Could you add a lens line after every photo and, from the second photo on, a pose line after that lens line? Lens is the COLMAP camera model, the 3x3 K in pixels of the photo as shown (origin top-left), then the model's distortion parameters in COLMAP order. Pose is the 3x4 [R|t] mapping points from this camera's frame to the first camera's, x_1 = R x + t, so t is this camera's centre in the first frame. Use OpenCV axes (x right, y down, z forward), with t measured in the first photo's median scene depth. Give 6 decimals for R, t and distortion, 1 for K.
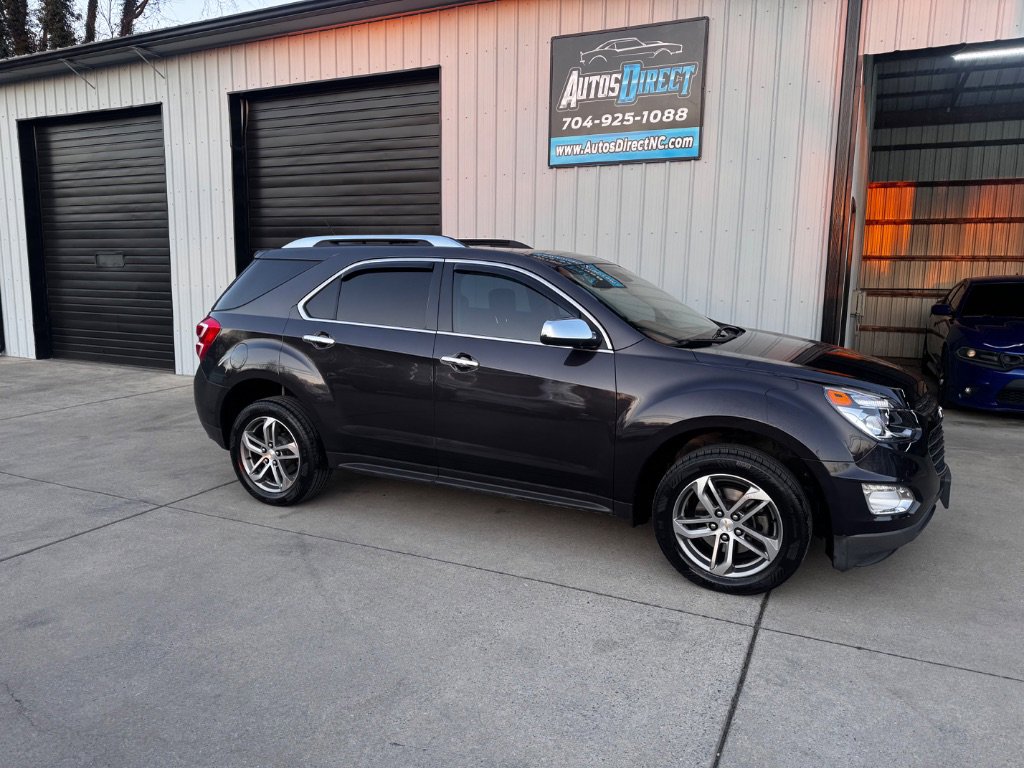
lens RADIAL K [[726.6, 0, 511.7], [0, 726.6, 394.2], [0, 0, 1]] dist [0.047292, -0.058717]
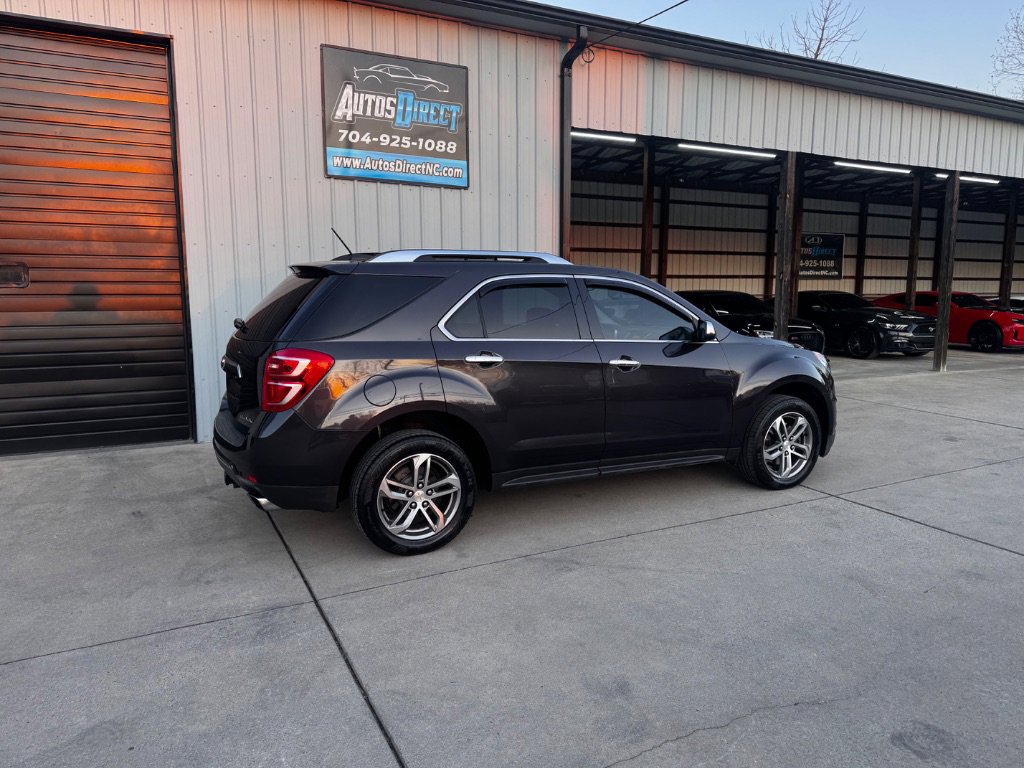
lens RADIAL K [[726.6, 0, 521.6], [0, 726.6, 398.3], [0, 0, 1]] dist [0.047292, -0.058717]
pose [[0.587575, -0.133048, 0.798156, -0.654021], [0.140257, 0.988205, 0.061476, -0.049471], [-0.796921, 0.075825, 0.599306, 0.256797]]
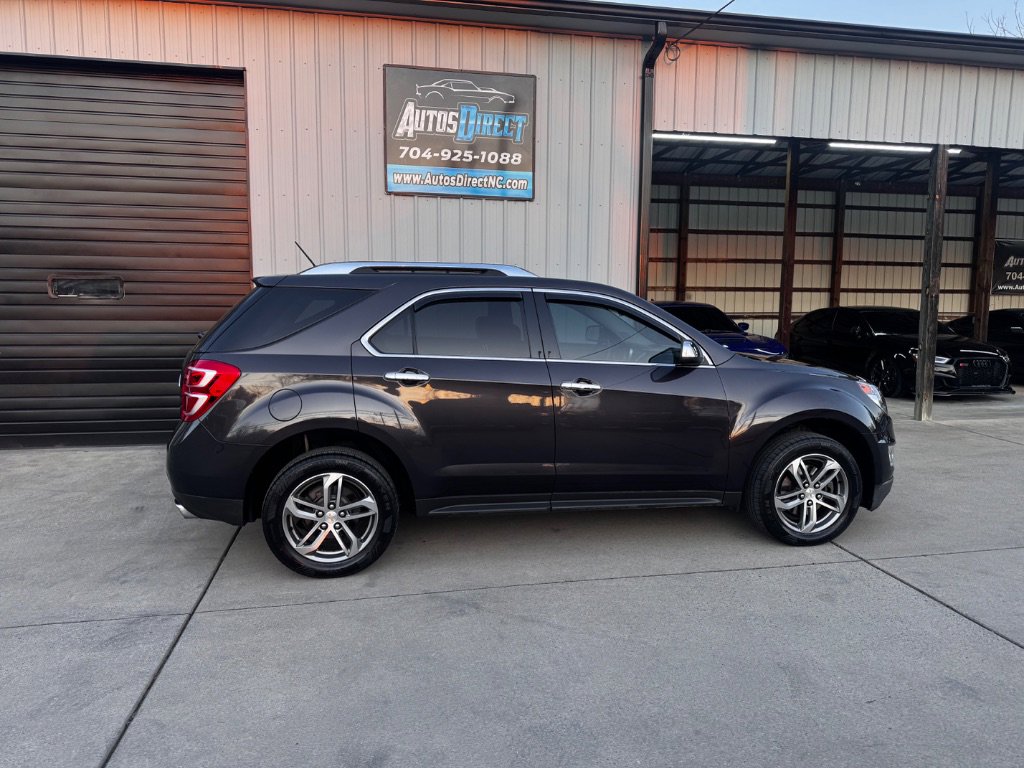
lens RADIAL K [[726.6, 0, 520.7], [0, 726.6, 396.1], [0, 0, 1]] dist [0.047292, -0.058717]
pose [[0.794053, -0.084246, 0.601982, -0.453759], [0.102713, 0.994704, 0.003722, -0.026362], [-0.599107, 0.058875, 0.798501, 0.129929]]
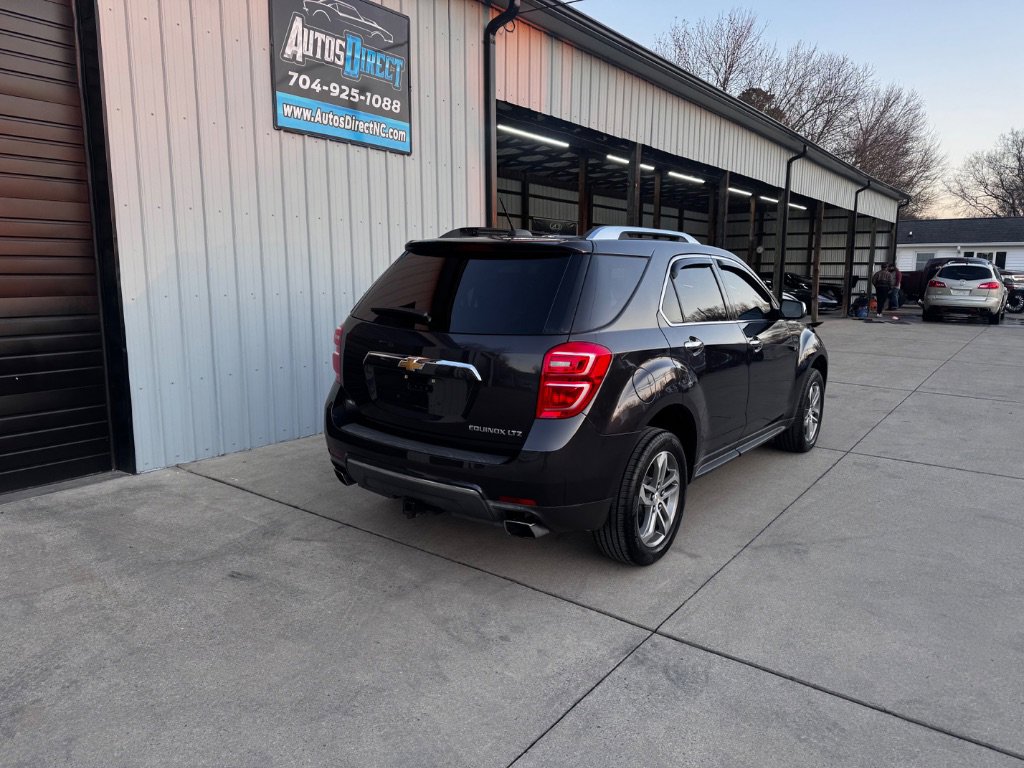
lens RADIAL K [[726.6, 0, 527.3], [0, 726.6, 390.7], [0, 0, 1]] dist [0.047292, -0.058717]
pose [[0.157877, -0.175001, 0.971828, -0.771332], [0.156257, 0.976198, 0.150403, -0.122463], [-0.975017, 0.128109, 0.181465, 0.681924]]
